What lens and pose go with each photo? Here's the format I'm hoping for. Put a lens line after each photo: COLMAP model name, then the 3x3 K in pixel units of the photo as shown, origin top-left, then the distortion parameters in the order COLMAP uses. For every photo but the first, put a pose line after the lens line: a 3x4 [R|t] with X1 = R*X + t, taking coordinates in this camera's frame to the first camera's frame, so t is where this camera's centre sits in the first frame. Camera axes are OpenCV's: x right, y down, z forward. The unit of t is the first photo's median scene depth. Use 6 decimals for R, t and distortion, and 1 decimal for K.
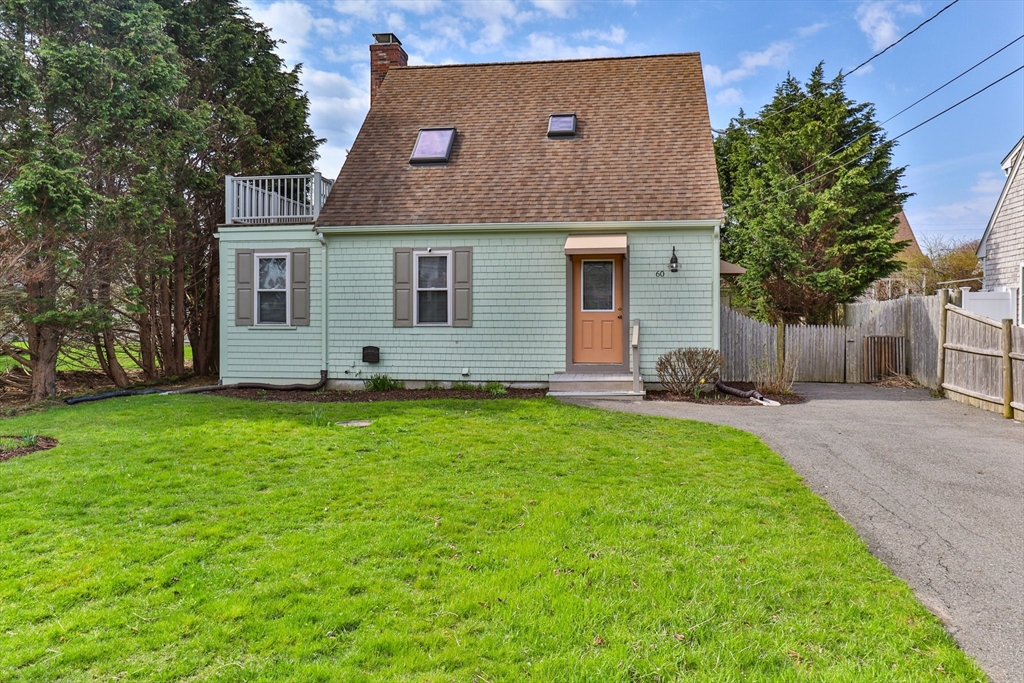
lens RADIAL K [[733.7, 0, 533.4], [0, 733.7, 313.9], [0, 0, 1]] dist [-0.029241, 0.000538]
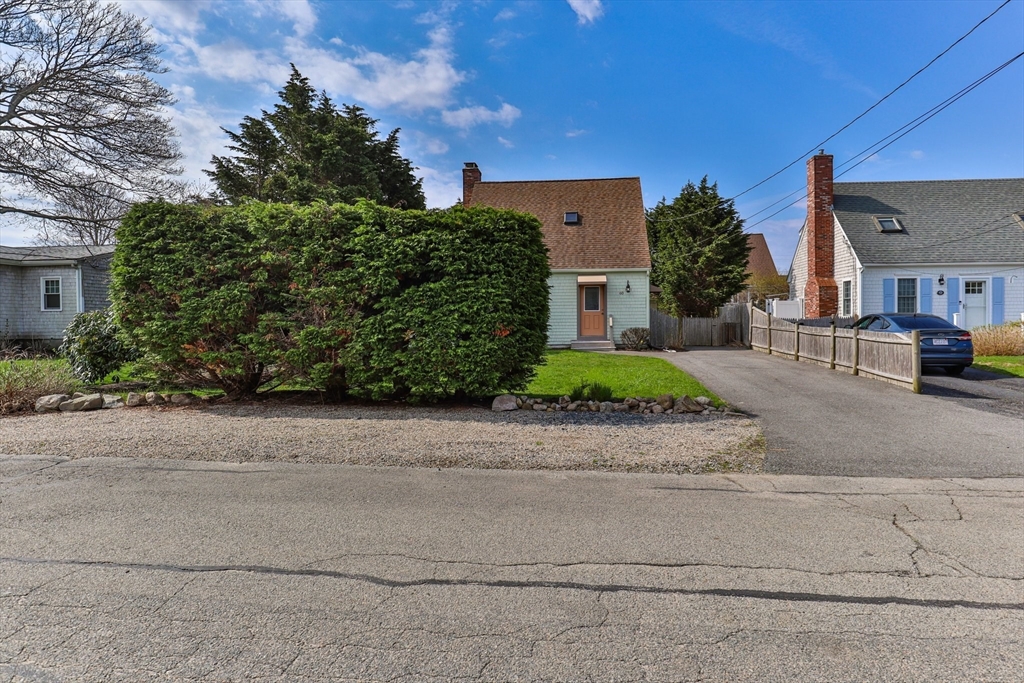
lens RADIAL K [[534.1, 0, 528.5], [0, 534.1, 320.8], [0, 0, 1]] dist [-0.015926, 0.000307]
pose [[0.999817, -0.005413, 0.018337, -0.119118], [0.005265, 0.999953, 0.008115, 0.010853], [-0.018380, -0.008017, 0.999799, -0.515508]]
